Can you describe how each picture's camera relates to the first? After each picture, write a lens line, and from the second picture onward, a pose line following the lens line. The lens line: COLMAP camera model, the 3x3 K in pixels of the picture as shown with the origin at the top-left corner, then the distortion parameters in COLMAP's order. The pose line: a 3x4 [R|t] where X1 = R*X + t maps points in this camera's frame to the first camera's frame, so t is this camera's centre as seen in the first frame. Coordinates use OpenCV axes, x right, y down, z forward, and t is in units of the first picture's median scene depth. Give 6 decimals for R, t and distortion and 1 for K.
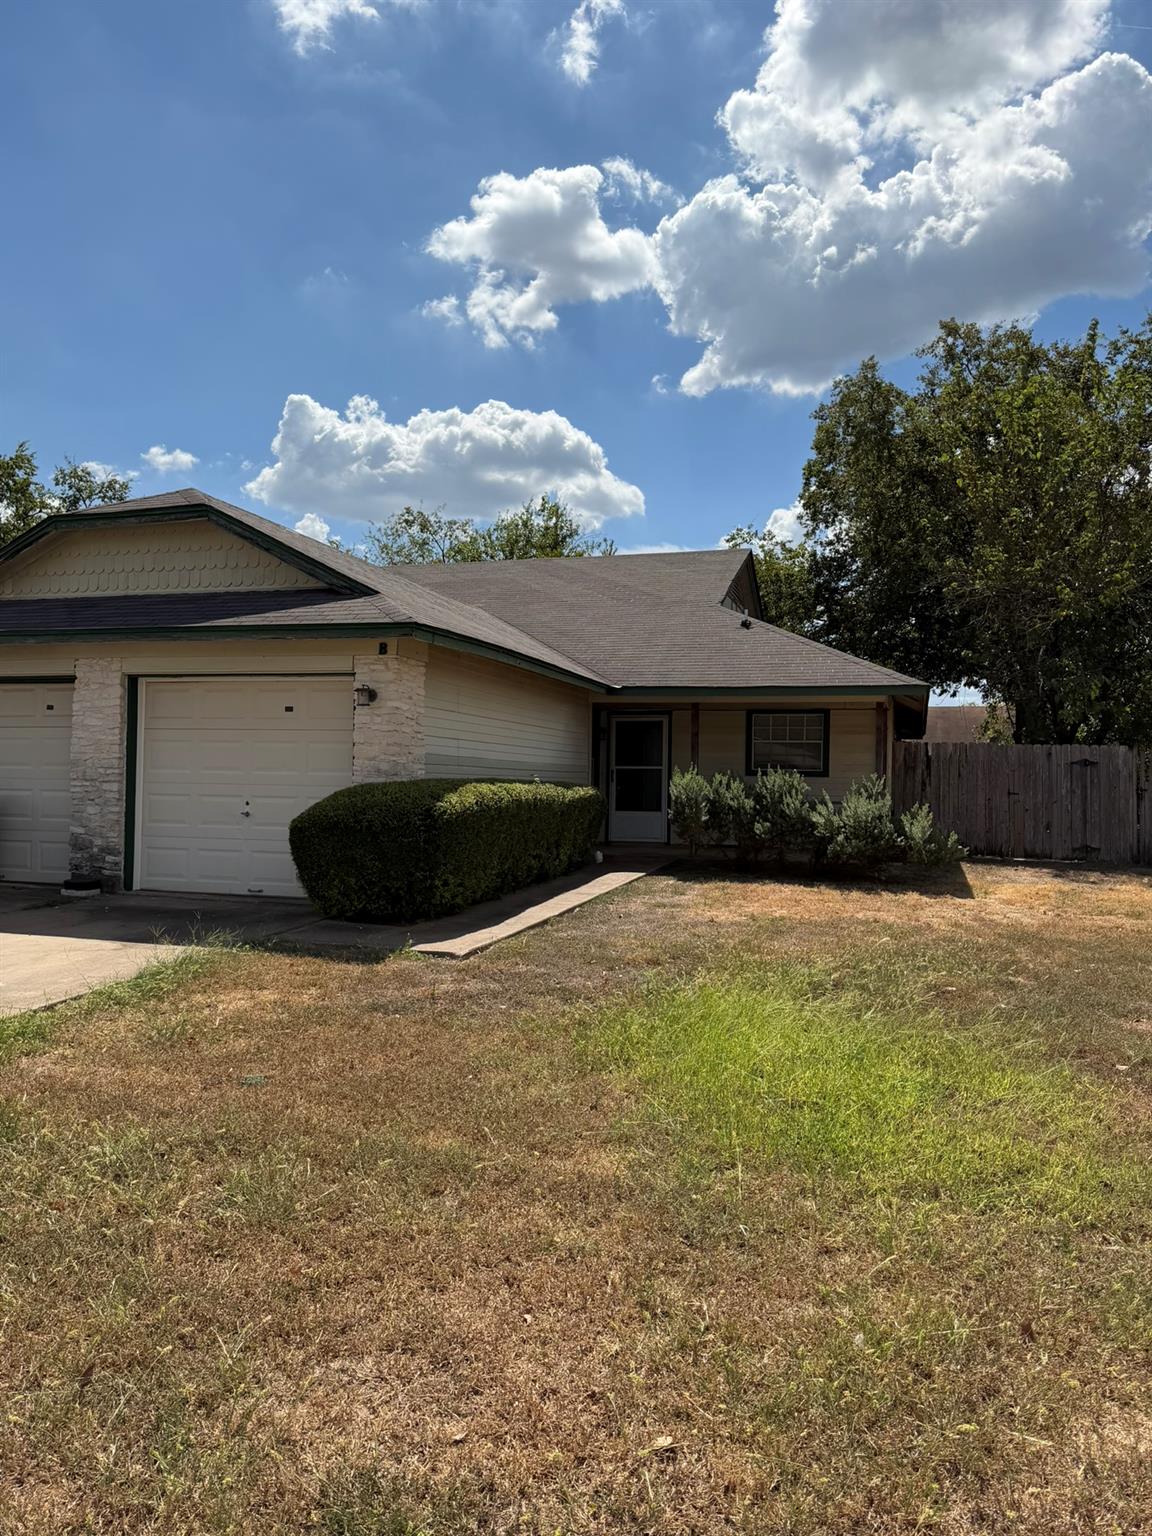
lens RADIAL K [[1090.8, 0, 575.2], [0, 1090.8, 767.5], [0, 0, 1]] dist [0.047101, -0.053501]
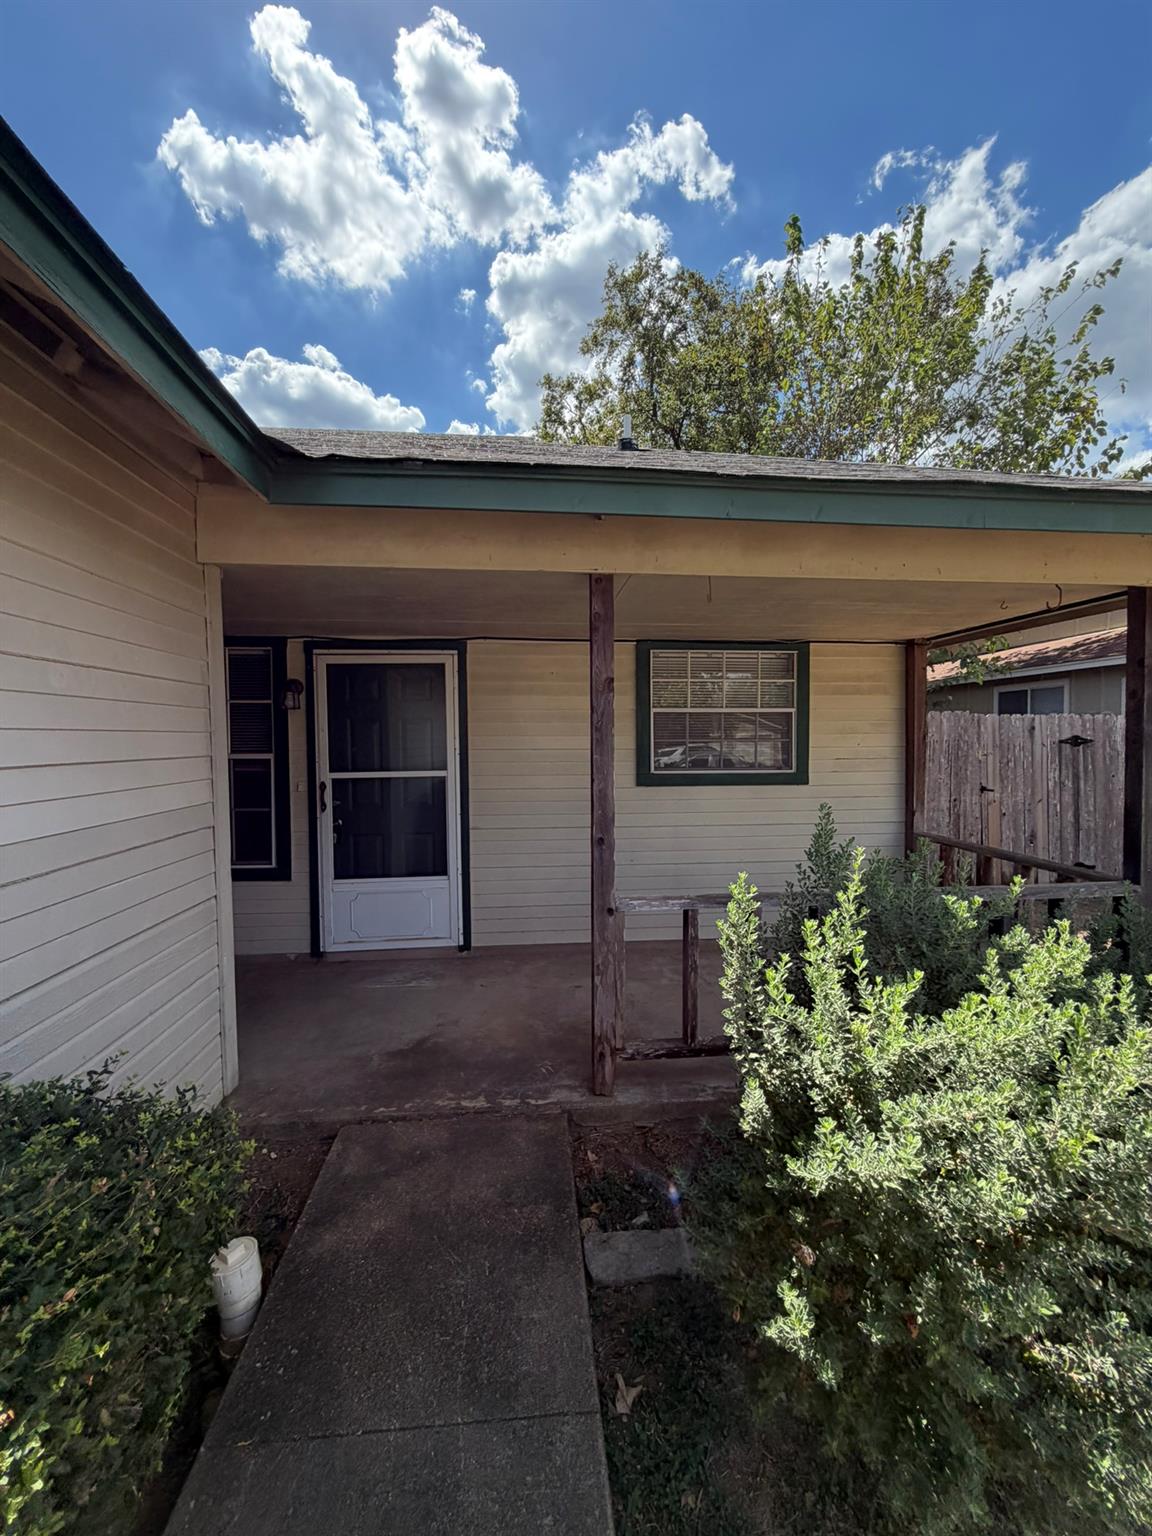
lens RADIAL K [[620.9, 0, 576.2], [0, 620.9, 764.7], [0, 0, 1]] dist [0.003335, 0.000840]
pose [[0.921054, -0.037872, 0.387589, 0.032532], [0.016268, 0.998133, 0.058870, -0.017156], [-0.389095, -0.047917, 0.919950, 0.766226]]
